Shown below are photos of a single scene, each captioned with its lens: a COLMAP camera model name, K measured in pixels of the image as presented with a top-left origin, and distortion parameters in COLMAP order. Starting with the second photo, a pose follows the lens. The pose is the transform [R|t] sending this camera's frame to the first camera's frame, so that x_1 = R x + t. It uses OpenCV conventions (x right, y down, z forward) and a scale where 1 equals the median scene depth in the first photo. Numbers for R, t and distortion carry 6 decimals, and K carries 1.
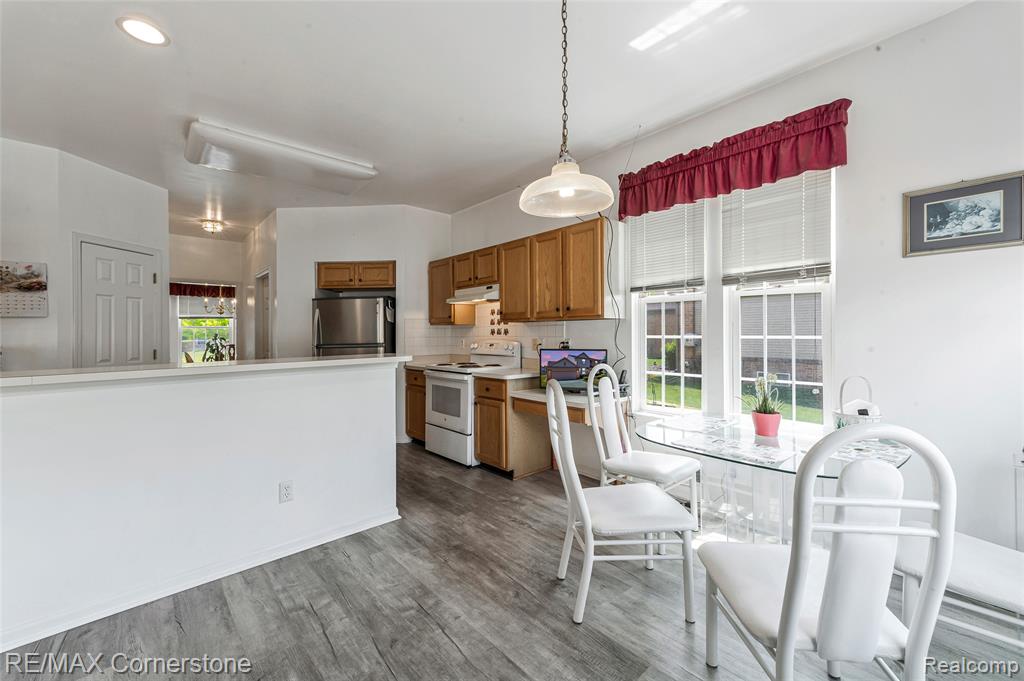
lens RADIAL K [[414.1, 0, 517.1], [0, 414.1, 330.7], [0, 0, 1]] dist [0.006729, -0.000203]
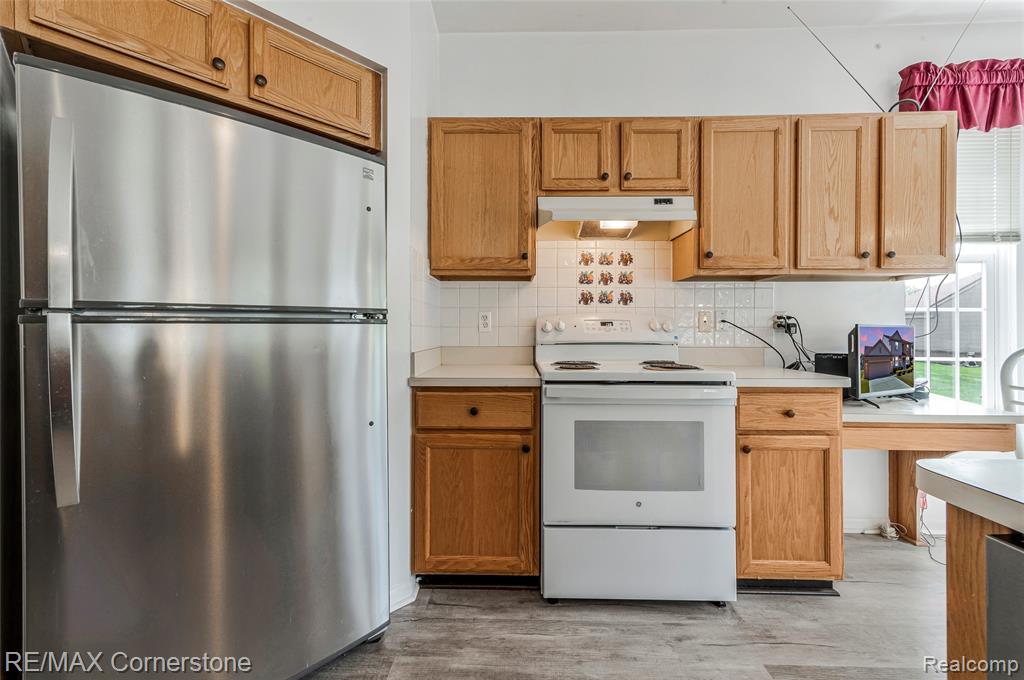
lens RADIAL K [[414.1, 0, 517.1], [0, 414.1, 330.2], [0, 0, 1]] dist [0.006729, -0.000203]
pose [[0.692242, 0.012654, 0.721555, -0.530286], [-0.012239, 0.999908, -0.005795, 0.050476], [-0.721562, -0.004820, 0.692333, 0.790913]]
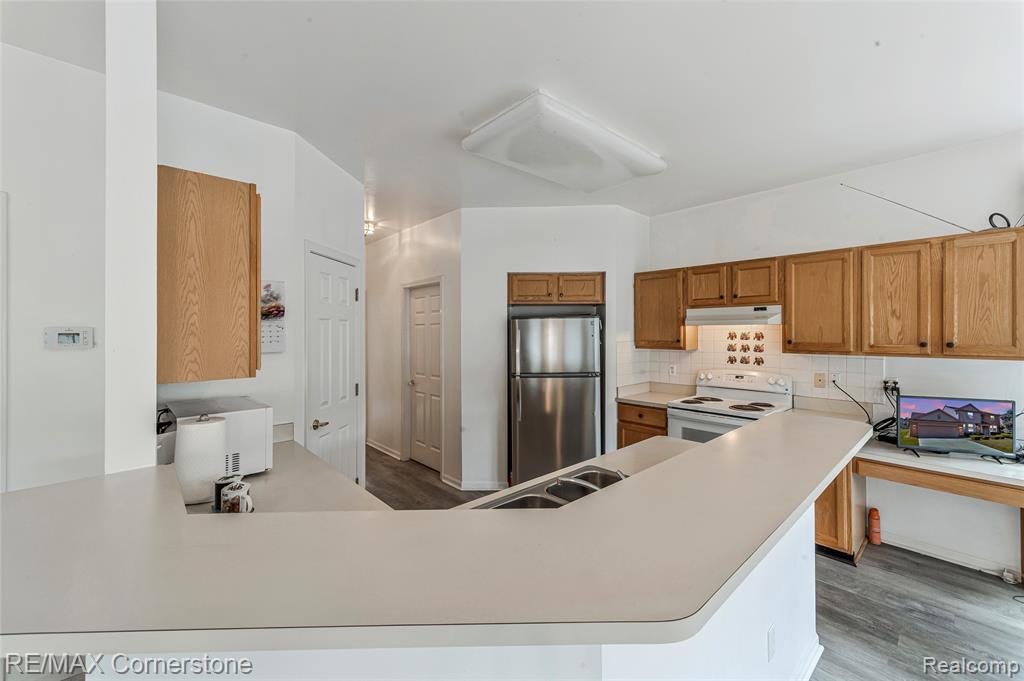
lens RADIAL K [[414.1, 0, 517.1], [0, 414.1, 330.7], [0, 0, 1]] dist [0.006729, -0.000203]
pose [[0.999951, 0.009888, 0.000607, -0.541297], [-0.009891, 0.999940, 0.004741, -0.060930], [-0.000560, -0.004747, 0.999989, 0.192925]]
